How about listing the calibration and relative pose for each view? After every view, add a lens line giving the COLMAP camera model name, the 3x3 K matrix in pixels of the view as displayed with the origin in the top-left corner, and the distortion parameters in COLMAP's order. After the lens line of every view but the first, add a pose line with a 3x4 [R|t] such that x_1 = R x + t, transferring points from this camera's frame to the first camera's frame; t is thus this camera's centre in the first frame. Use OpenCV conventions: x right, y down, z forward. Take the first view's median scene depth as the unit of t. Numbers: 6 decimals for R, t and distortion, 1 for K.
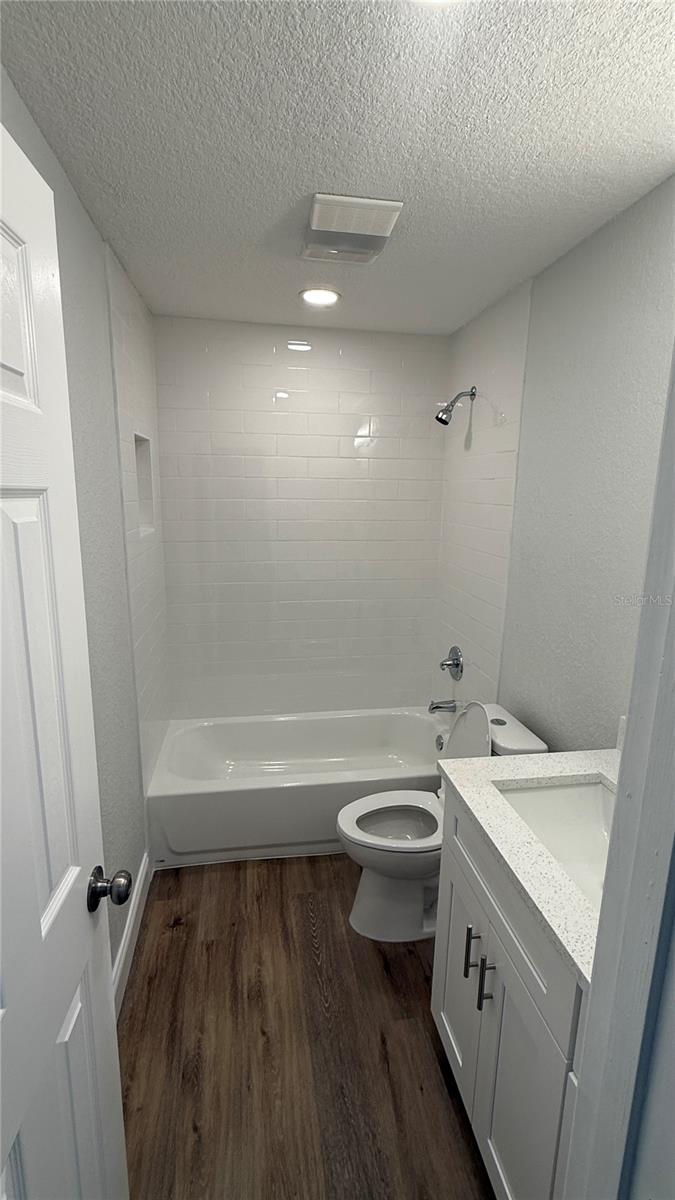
lens RADIAL K [[542.0, 0, 339.4], [0, 542.0, 598.7], [0, 0, 1]] dist [0.000468, -0.000215]
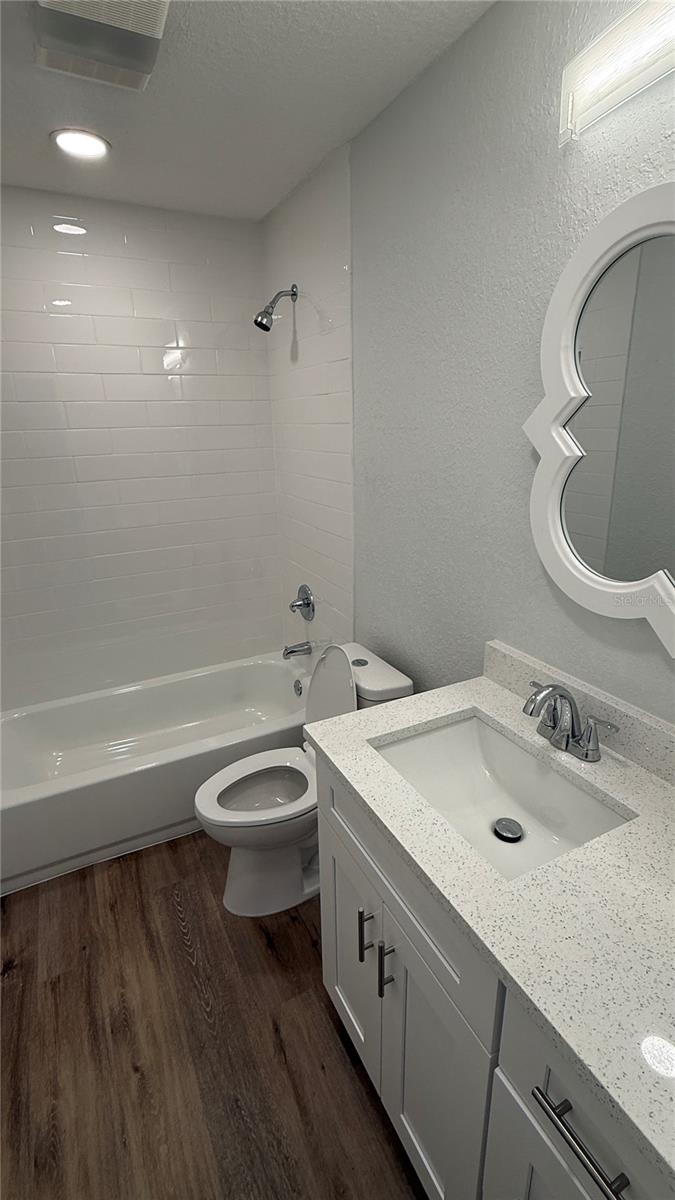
lens RADIAL K [[542.0, 0, 339.4], [0, 542.0, 598.7], [0, 0, 1]] dist [0.000468, -0.000215]
pose [[0.952520, -0.127723, 0.276392, 0.019527], [0.094759, 0.987035, 0.129550, -0.004180], [-0.289355, -0.097208, 0.952273, 0.149421]]
